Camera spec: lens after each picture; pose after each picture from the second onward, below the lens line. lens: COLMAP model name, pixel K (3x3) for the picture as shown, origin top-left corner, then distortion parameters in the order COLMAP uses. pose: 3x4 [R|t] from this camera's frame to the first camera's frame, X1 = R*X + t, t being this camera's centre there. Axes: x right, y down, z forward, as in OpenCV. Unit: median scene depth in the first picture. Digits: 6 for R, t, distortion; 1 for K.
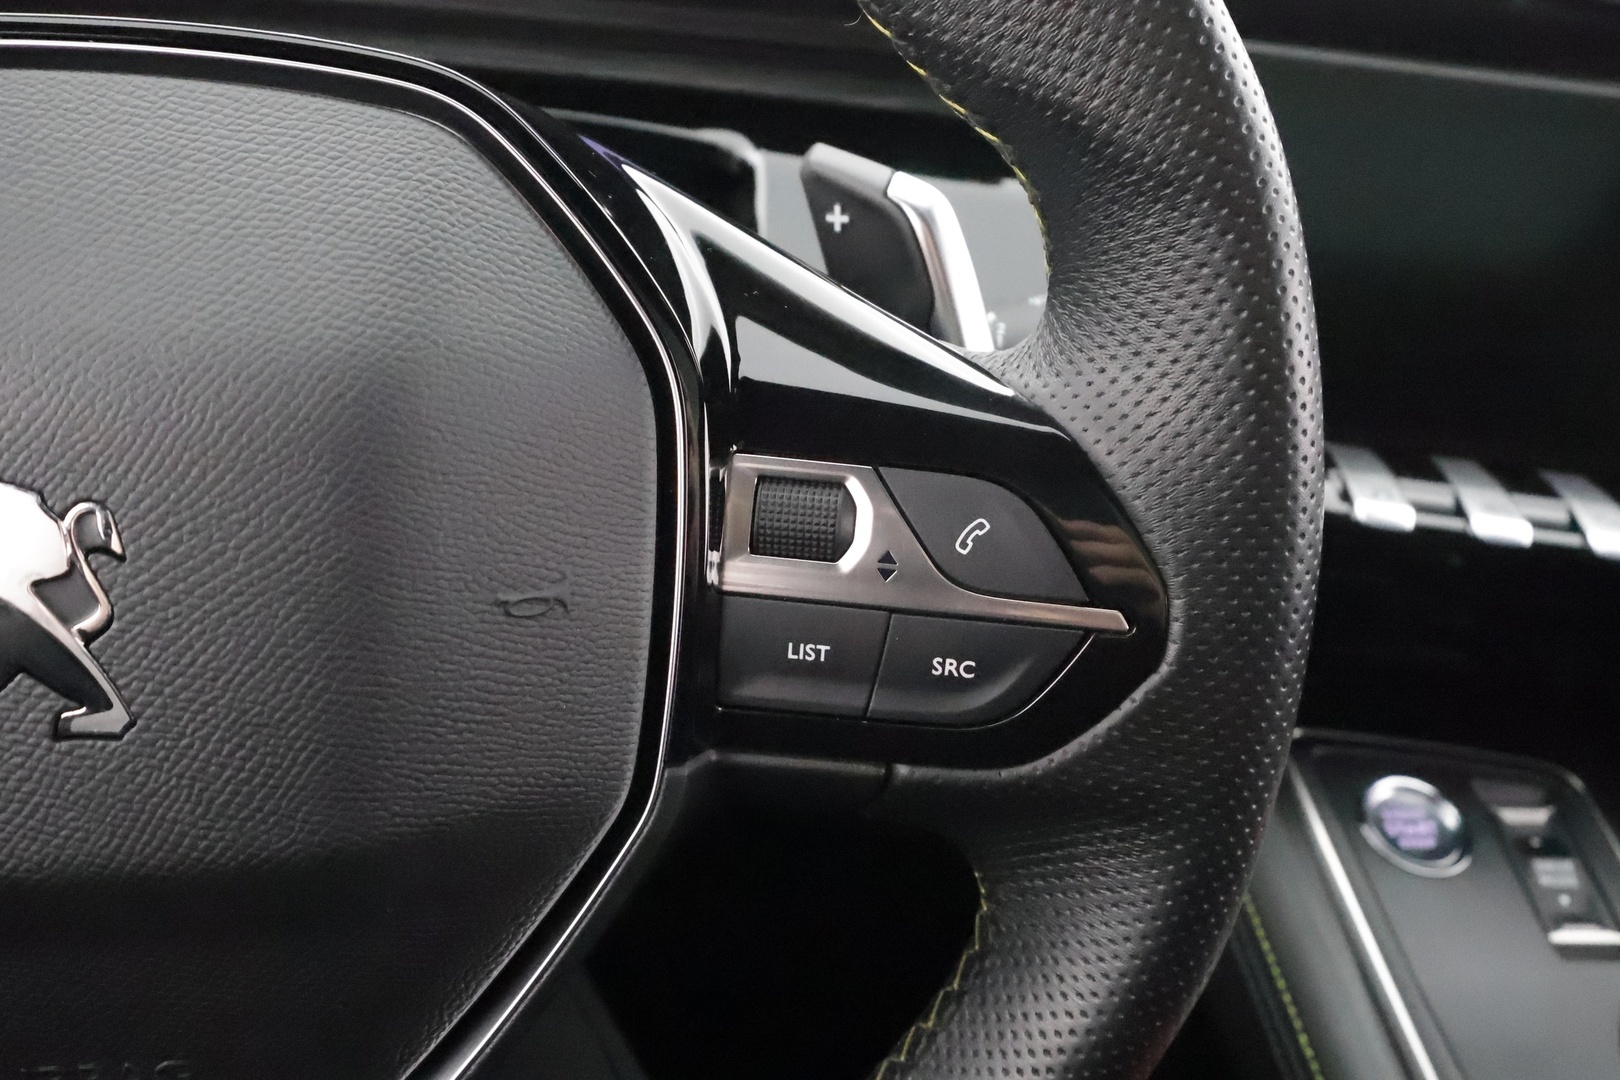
lens RADIAL K [[1294.8, 0, 817.4], [0, 1294.8, 544.1], [0, 0, 1]] dist [-0.016672, -0.033064]
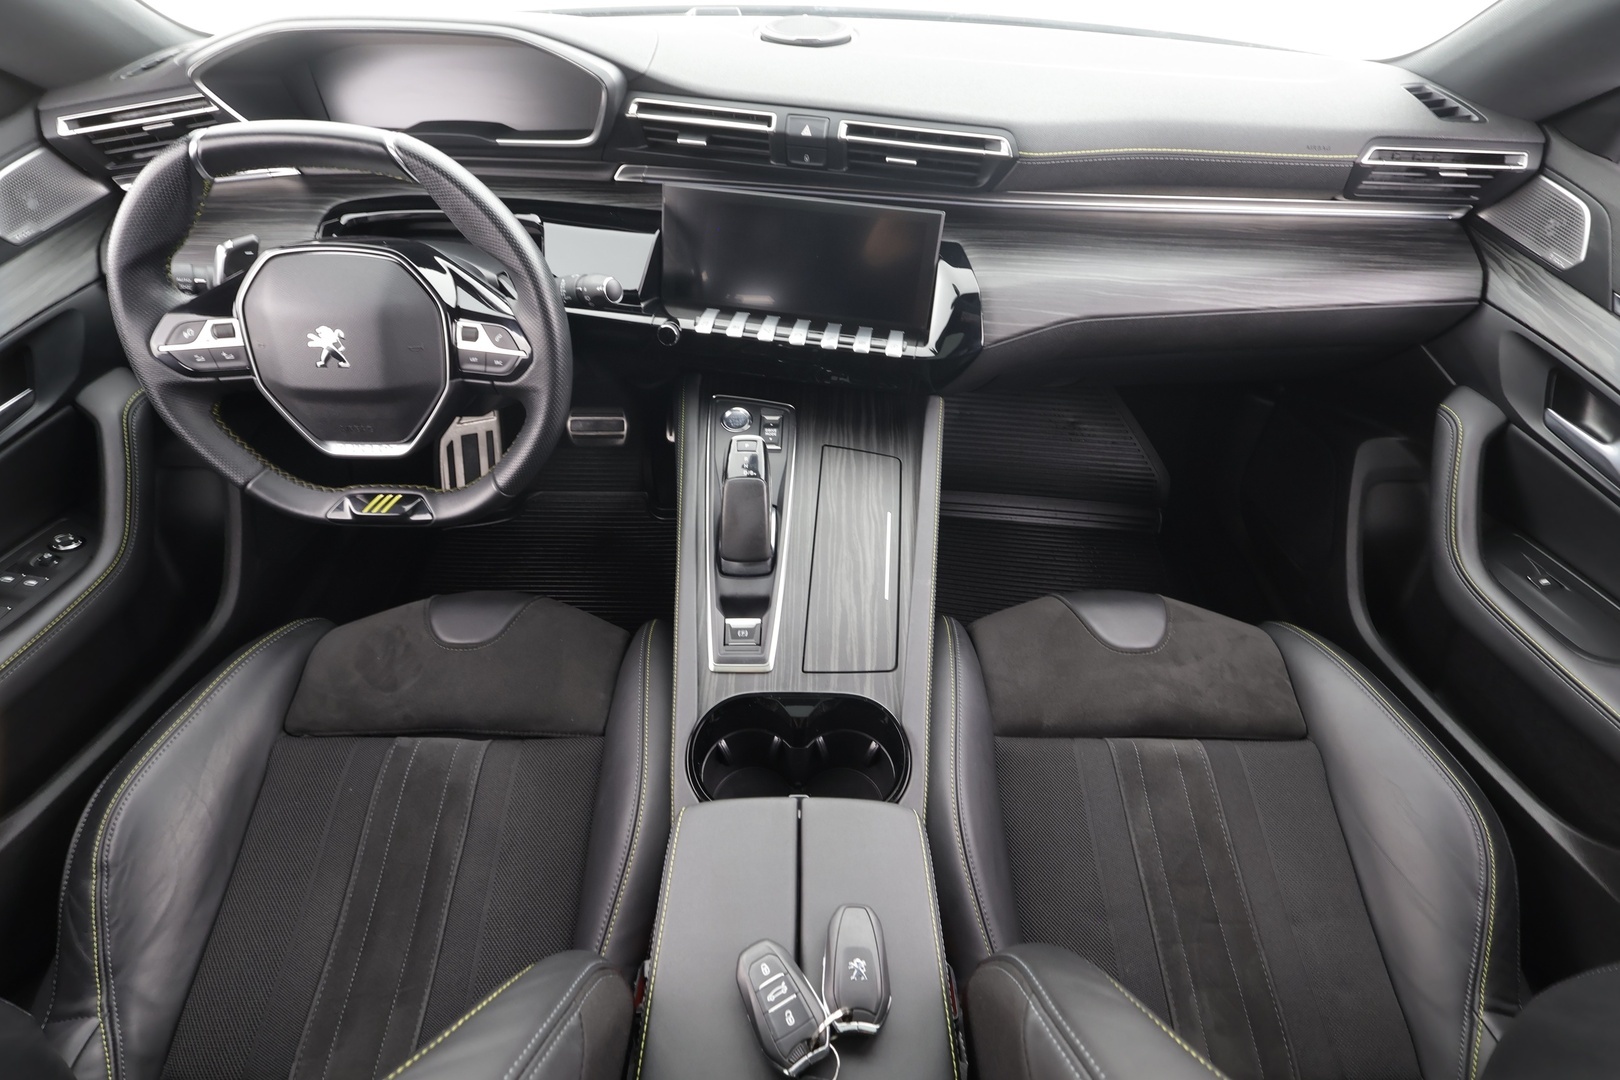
lens RADIAL K [[753.3, 0, 808.6], [0, 753.3, 541.7], [0, 0, 1]] dist [-0.012048, 0.000976]
pose [[0.992498, 0.043292, -0.114335, 1.780981], [-0.013798, 0.968894, 0.247090, 0.026527], [0.121476, -0.243659, 0.962224, -2.055275]]
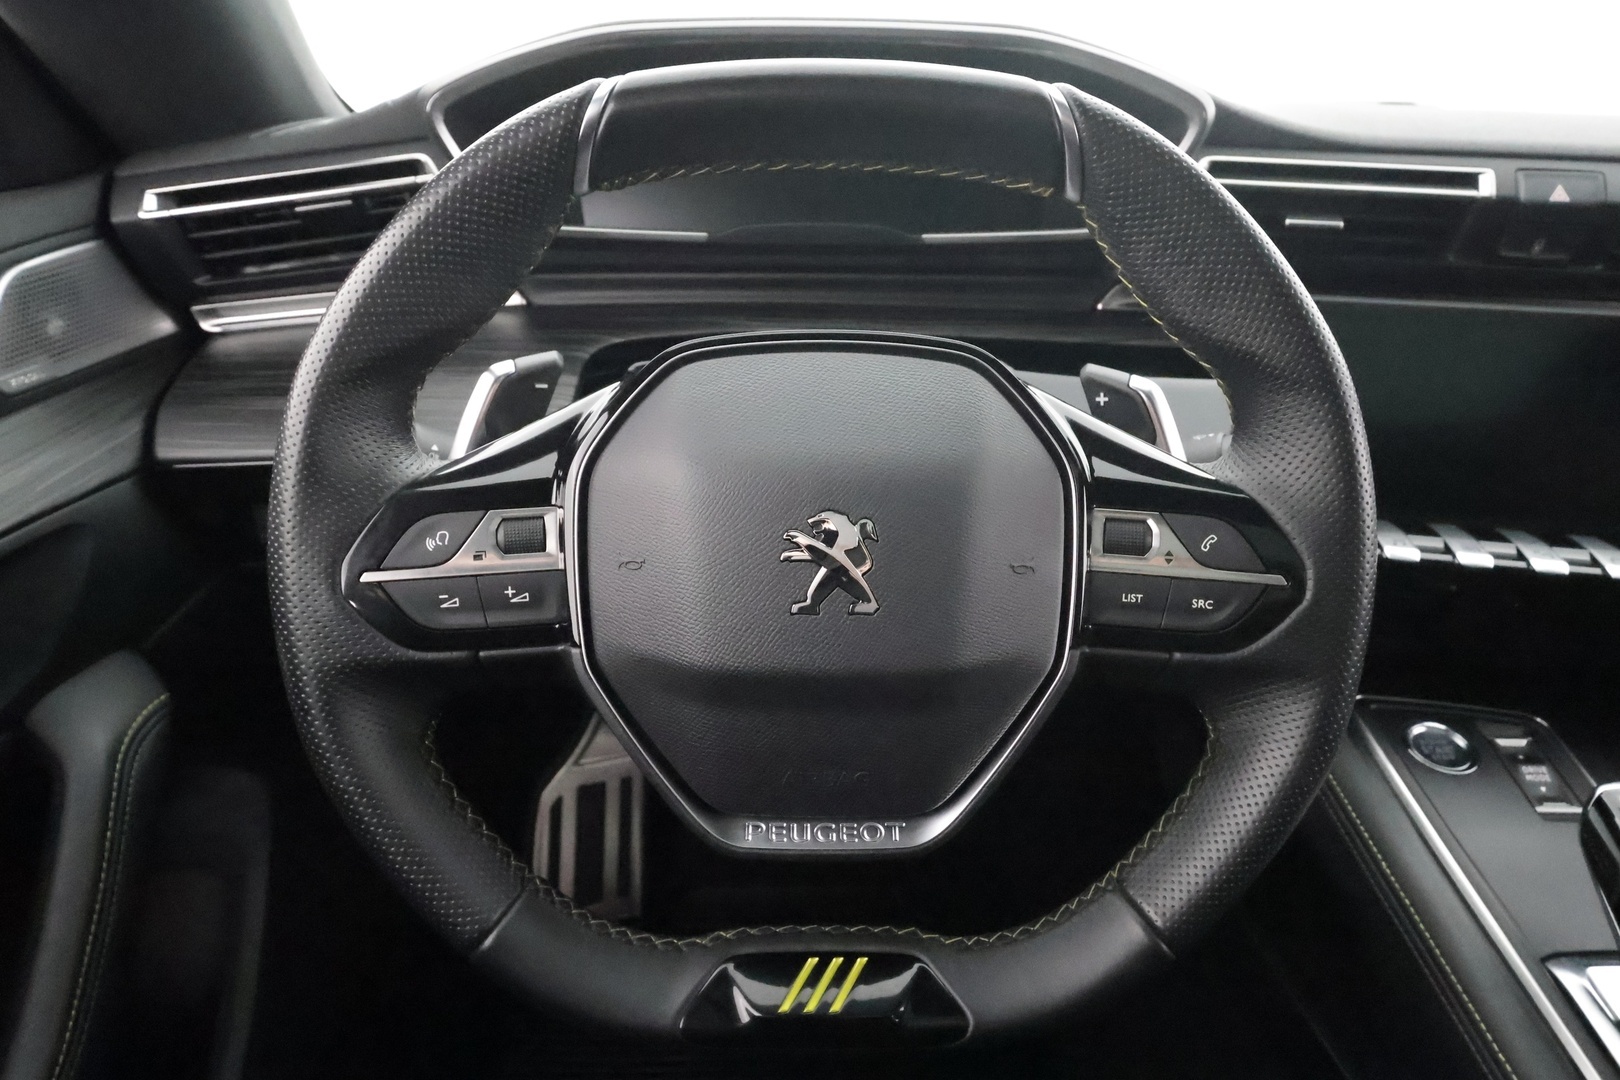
lens RADIAL K [[1011.8, 0, 797.0], [0, 1011.8, 530.2], [0, 0, 1]] dist [-0.022146, 0.009188]
pose [[0.991874, -0.017052, -0.126074, -0.349505], [0.000325, 0.991313, -0.131525, 0.192714], [0.127221, 0.130415, 0.983263, -0.753334]]
